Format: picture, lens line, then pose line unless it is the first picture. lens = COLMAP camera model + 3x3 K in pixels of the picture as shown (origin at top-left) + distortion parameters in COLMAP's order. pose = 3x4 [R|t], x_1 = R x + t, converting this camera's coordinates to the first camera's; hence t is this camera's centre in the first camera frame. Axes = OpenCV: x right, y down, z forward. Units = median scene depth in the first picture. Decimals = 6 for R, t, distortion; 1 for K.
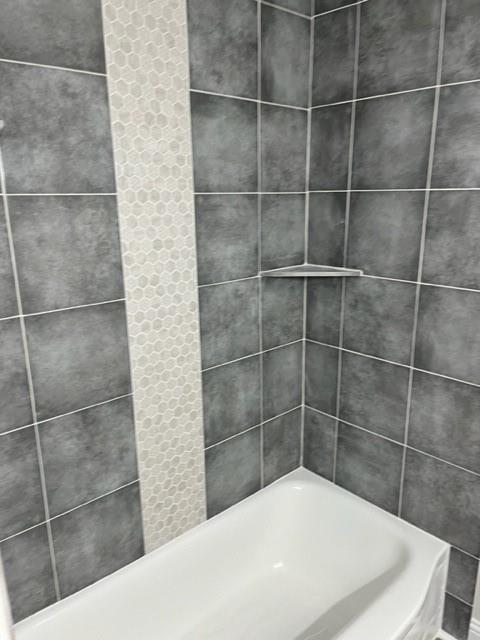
lens RADIAL K [[483.8, 0, 238.9], [0, 483.8, 320.7], [0, 0, 1]] dist [0.065918, -0.092756]
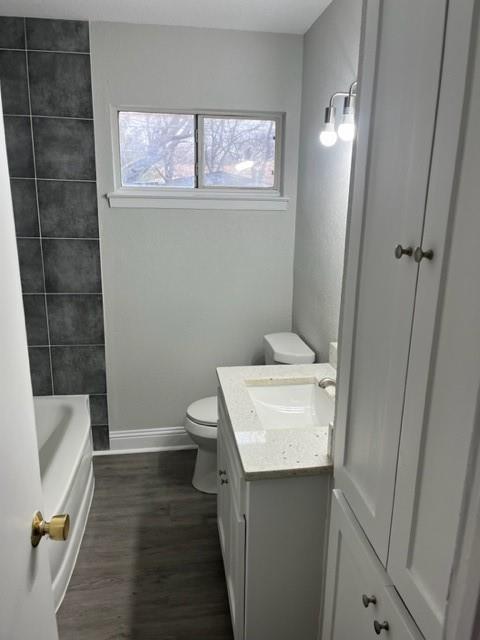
lens RADIAL K [[483.8, 0, 240.9], [0, 483.8, 319.4], [0, 0, 1]] dist [0.065918, -0.092756]
pose [[0.563841, -0.172221, 0.807727, -0.606595], [0.180497, 0.980070, 0.082970, 0.171934], [-0.805918, 0.099010, 0.583689, -0.435226]]
